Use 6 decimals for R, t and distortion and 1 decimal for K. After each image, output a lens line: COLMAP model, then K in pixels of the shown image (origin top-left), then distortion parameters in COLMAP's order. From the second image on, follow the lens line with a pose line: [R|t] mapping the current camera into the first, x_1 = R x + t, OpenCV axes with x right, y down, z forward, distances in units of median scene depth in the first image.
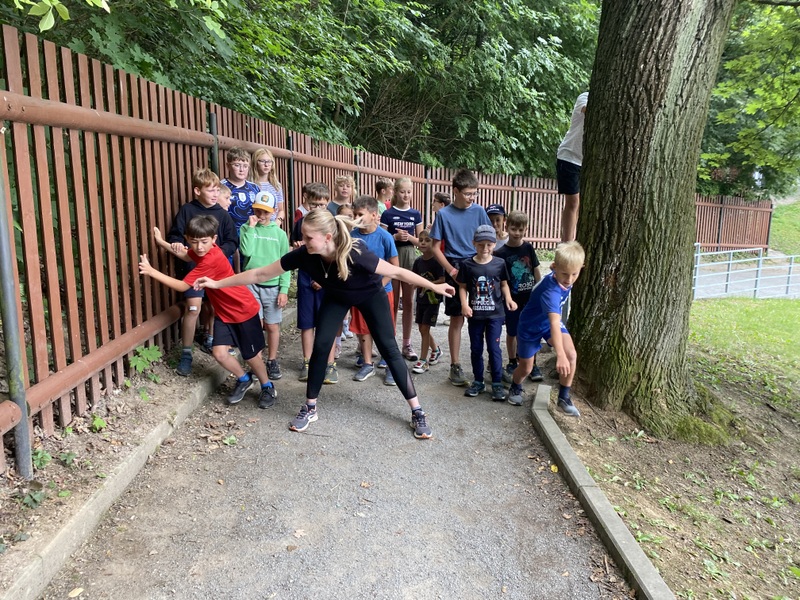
lens RADIAL K [[623.5, 0, 398.7], [0, 623.5, 279.9], [0, 0, 1]] dist [0.012317, -0.005712]
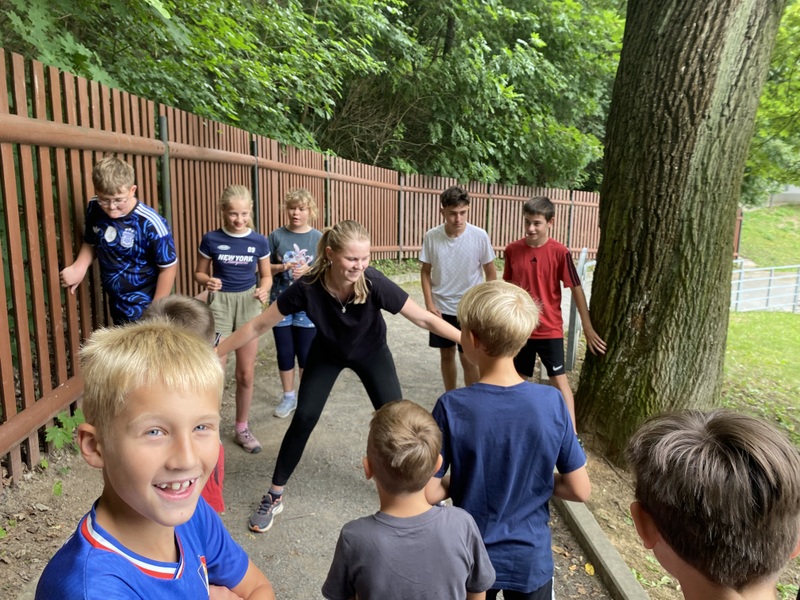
lens RADIAL K [[623.5, 0, 398.7], [0, 623.5, 279.9], [0, 0, 1]] dist [0.012317, -0.005712]
pose [[0.998474, -0.000011, 0.055227, -0.021826], [0.000150, 0.999997, -0.002501, -0.036952], [-0.055227, 0.002505, 0.998471, 0.119981]]
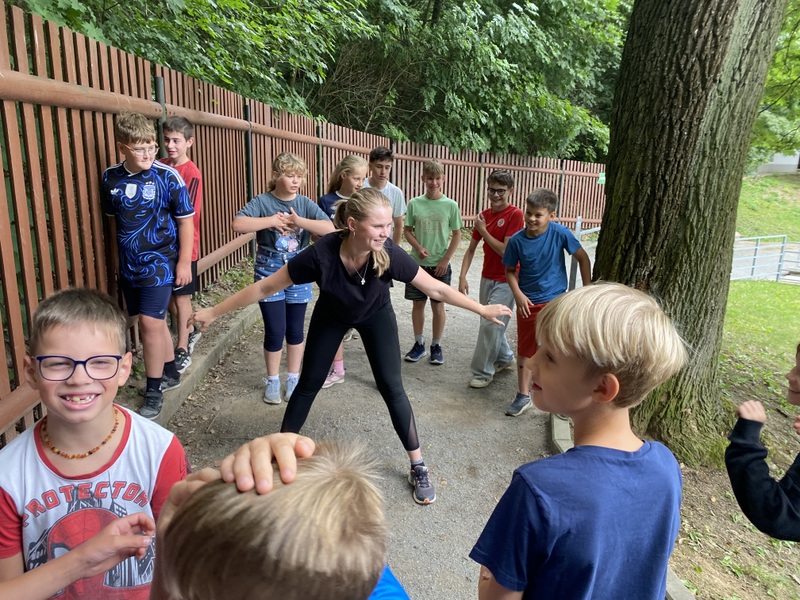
lens RADIAL K [[622.0, 0, 400.1], [0, 622.0, 286.2], [0, 0, 1]] dist [0.004387, 0.002562]
pose [[0.996802, -0.001982, 0.079892, -0.041331], [-0.002493, 0.998435, 0.055873, -0.032480], [-0.079878, -0.055893, 0.995236, 0.123062]]
